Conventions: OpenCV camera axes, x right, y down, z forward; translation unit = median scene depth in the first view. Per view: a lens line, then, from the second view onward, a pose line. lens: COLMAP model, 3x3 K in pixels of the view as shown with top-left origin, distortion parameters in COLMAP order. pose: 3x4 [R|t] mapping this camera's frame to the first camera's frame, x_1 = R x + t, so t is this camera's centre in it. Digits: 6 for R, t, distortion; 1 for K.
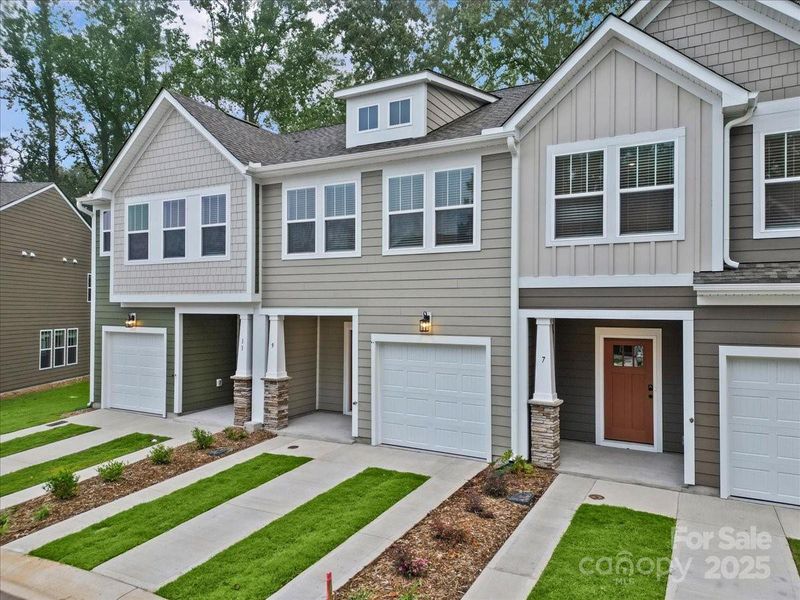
lens RADIAL K [[557.4, 0, 400.0], [0, 557.4, 300.0], [0, 0, 1]] dist [0.107396, -0.120297]
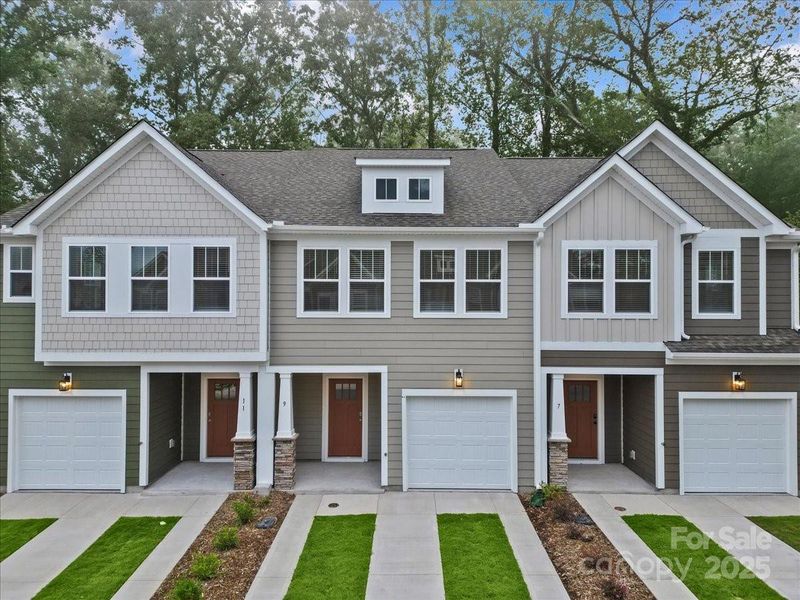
lens RADIAL K [[557.4, 0, 400.0], [0, 557.4, 300.0], [0, 0, 1]] dist [0.107396, -0.120297]
pose [[0.877694, 0.003396, 0.479210, -0.636157], [-0.005804, 0.999977, 0.003543, -0.129506], [-0.479187, -0.005891, 0.877693, 0.042499]]
